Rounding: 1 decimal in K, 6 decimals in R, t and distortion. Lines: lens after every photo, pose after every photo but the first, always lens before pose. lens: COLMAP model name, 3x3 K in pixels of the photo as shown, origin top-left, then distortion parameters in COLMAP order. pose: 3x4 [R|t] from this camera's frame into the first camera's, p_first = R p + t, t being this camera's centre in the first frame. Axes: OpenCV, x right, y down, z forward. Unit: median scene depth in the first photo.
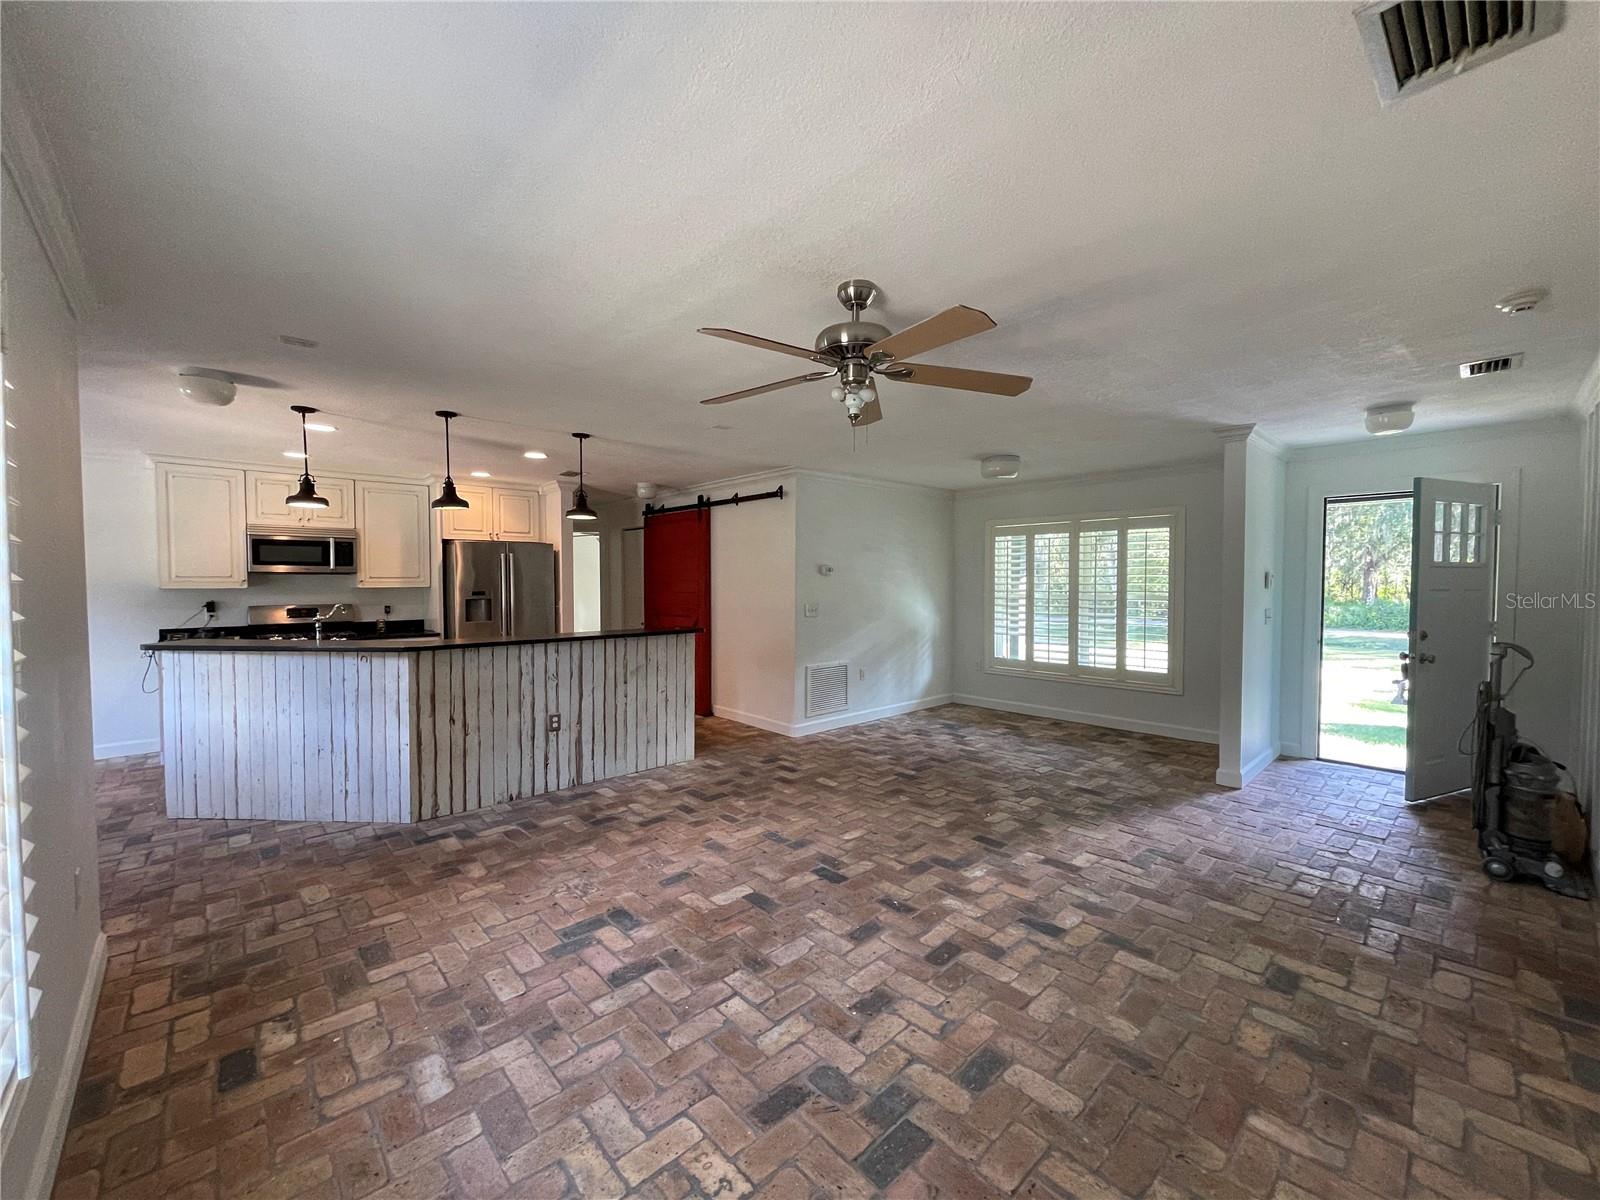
lens RADIAL K [[642.3, 0, 798.0], [0, 642.3, 596.4], [0, 0, 1]] dist [-0.004786, 0.000143]
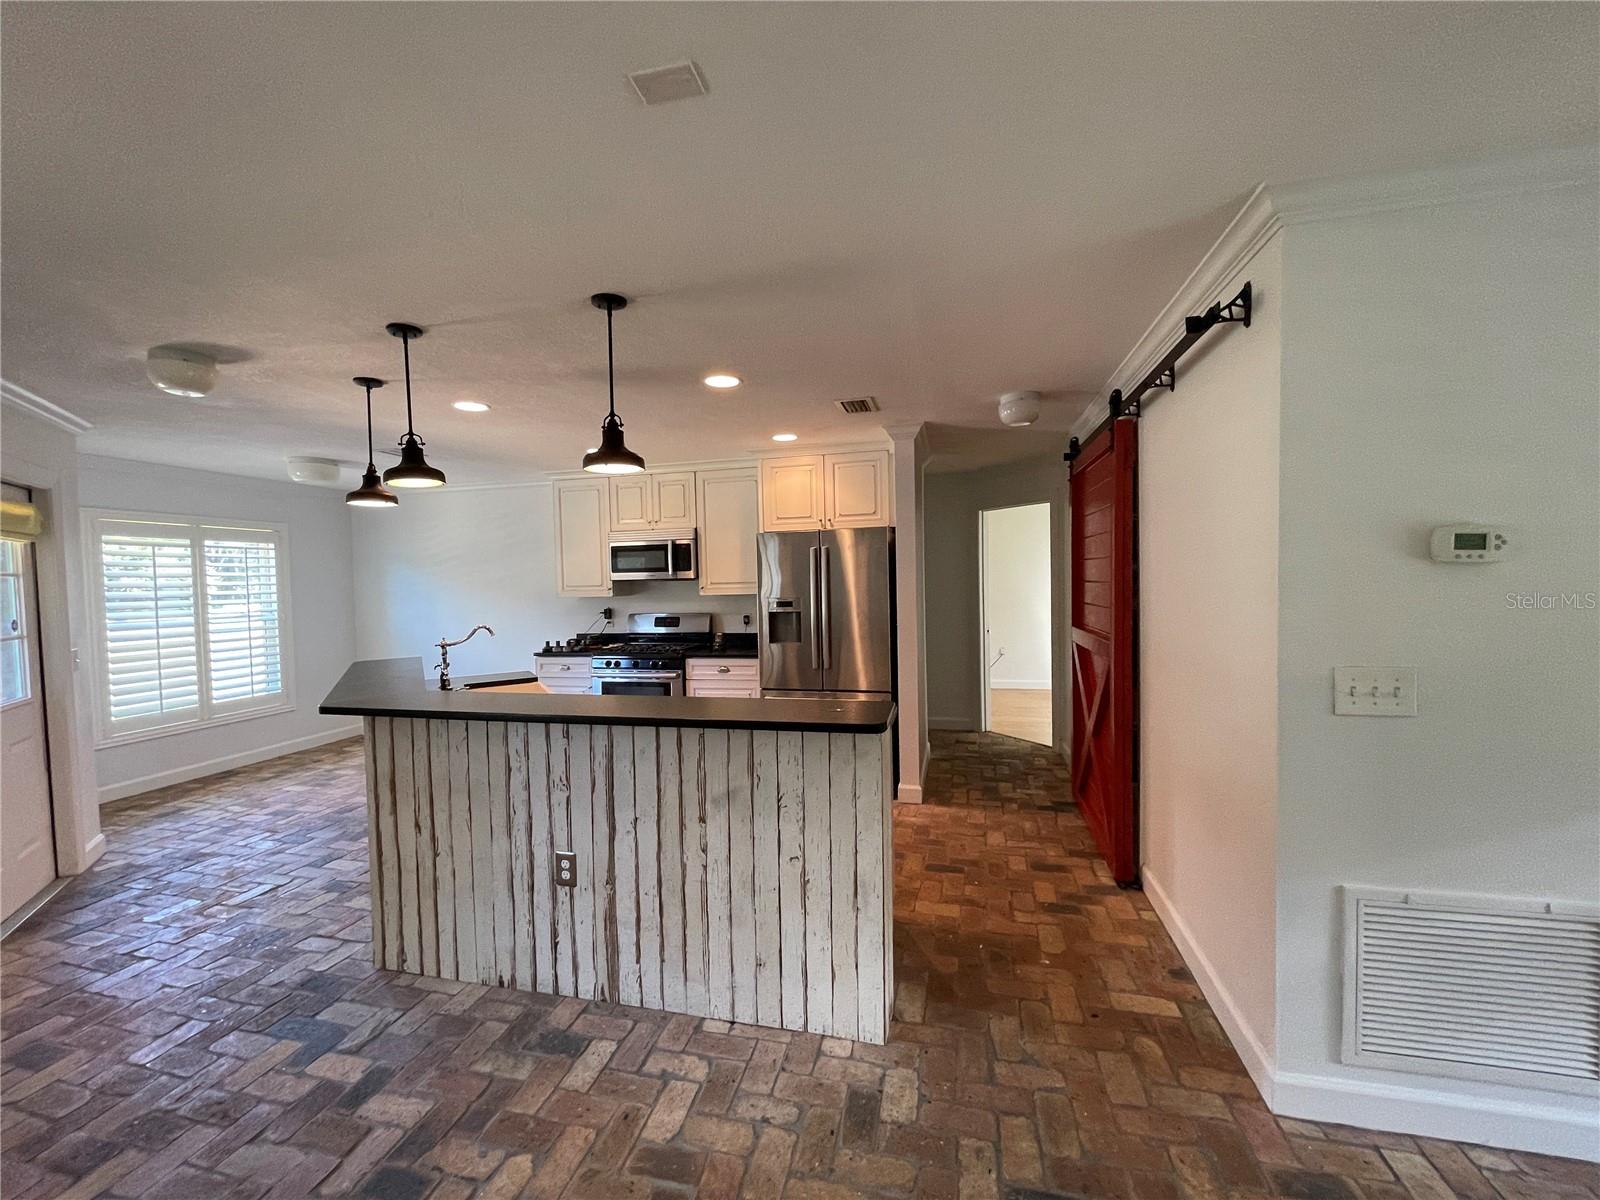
lens RADIAL K [[642.3, 0, 796.8], [0, 642.3, 601.6], [0, 0, 1]] dist [-0.004786, 0.000143]
pose [[0.550889, 0.018026, -0.834384, 0.163224], [0.001194, 0.999749, 0.022386, -0.034942], [0.834577, -0.013329, 0.550730, 0.903259]]
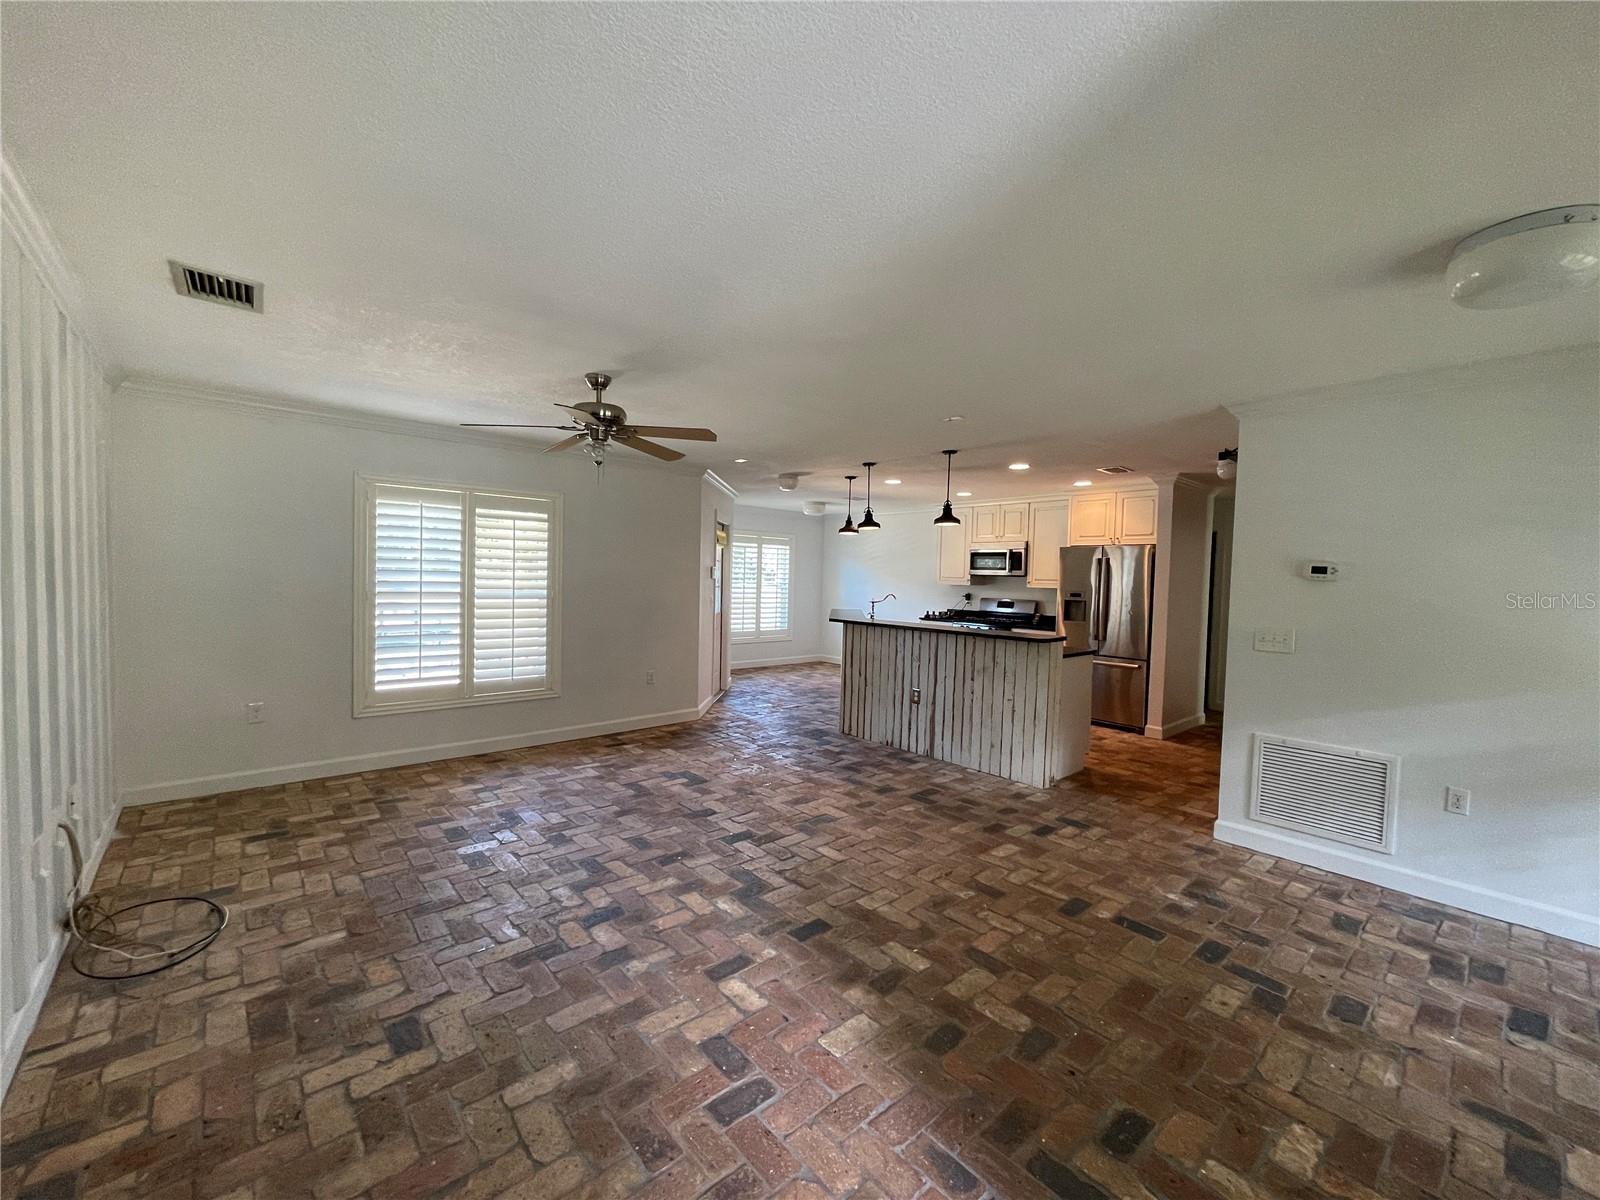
lens RADIAL K [[642.3, 0, 798.4], [0, 642.3, 595.7], [0, 0, 1]] dist [-0.004786, 0.000143]
pose [[-0.020081, 0.032369, -0.999274, 0.860023], [-0.050726, 0.998156, 0.033352, -0.023892], [0.998511, 0.051358, -0.018402, 0.818860]]
